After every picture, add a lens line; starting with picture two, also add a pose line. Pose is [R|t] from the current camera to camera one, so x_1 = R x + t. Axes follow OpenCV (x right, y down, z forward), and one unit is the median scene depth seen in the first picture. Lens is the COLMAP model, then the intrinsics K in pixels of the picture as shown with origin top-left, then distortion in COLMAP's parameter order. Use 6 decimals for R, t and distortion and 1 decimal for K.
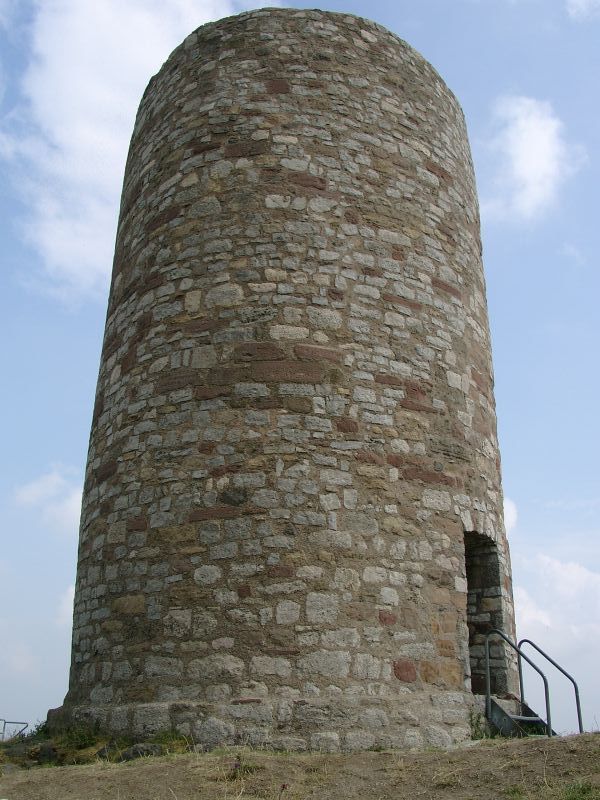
lens RADIAL K [[801.8, 0, 300.0], [0, 801.8, 400.4], [0, 0, 1]] dist [-0.144008, 0.000000]
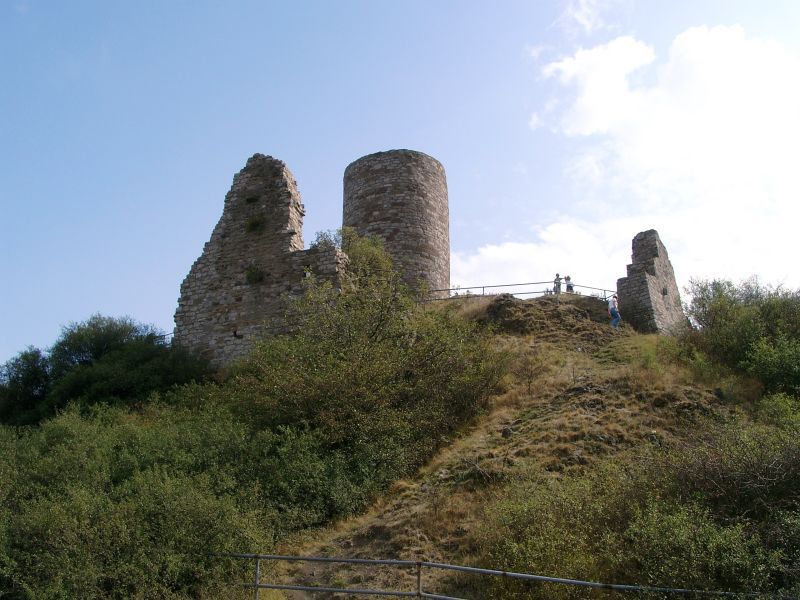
lens RADIAL K [[801.8, 0, 403.5], [0, 801.8, 300.2], [0, 0, 1]] dist [-0.144008, 0.000000]
pose [[0.781260, 0.214079, 0.586346, -2.563847], [-0.228823, 0.972180, -0.050061, 0.461088], [-0.580751, -0.095059, 0.808512, -2.451755]]
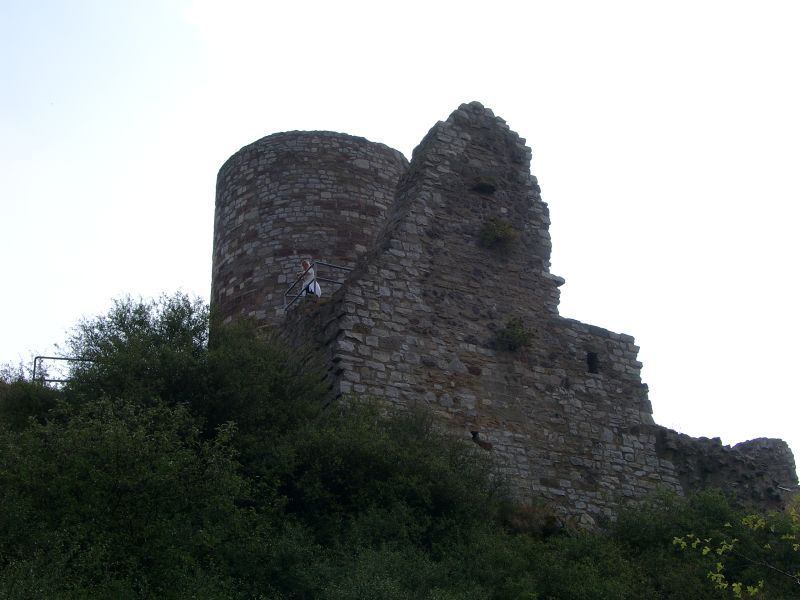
lens RADIAL K [[1502.7, 0, 399.4], [0, 1502.7, 302.4], [0, 0, 1]] dist [0.007881, 0.000000]
pose [[0.065094, 0.442896, 0.894207, -4.040144], [-0.371613, 0.842411, -0.390190, 1.597731], [-0.926103, -0.306900, 0.219422, 0.050602]]
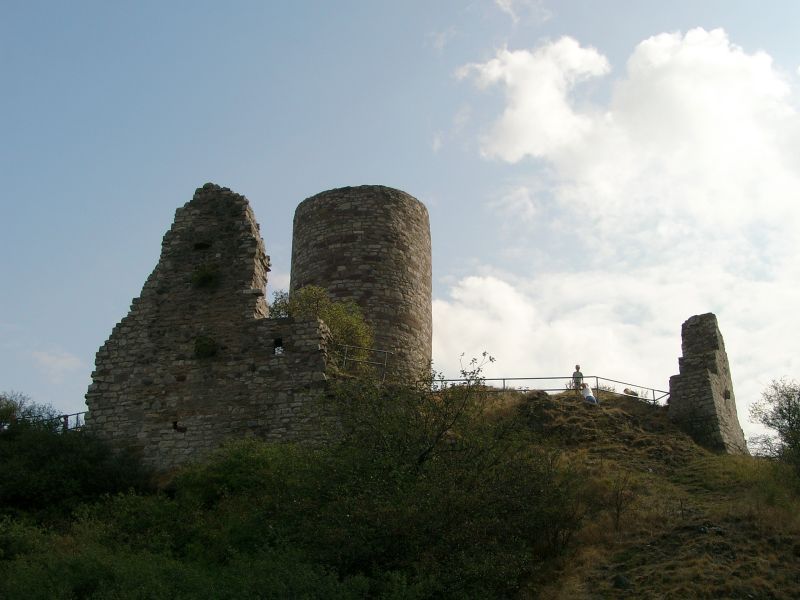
lens RADIAL K [[1097.4, 0, 396.4], [0, 1097.4, 303.1], [0, 0, 1]] dist [-0.042309, 0.000000]
pose [[0.702377, 0.293579, 0.648443, -2.943328], [-0.272485, 0.952488, -0.136085, 0.504542], [-0.657586, -0.081108, 0.749001, -2.333638]]
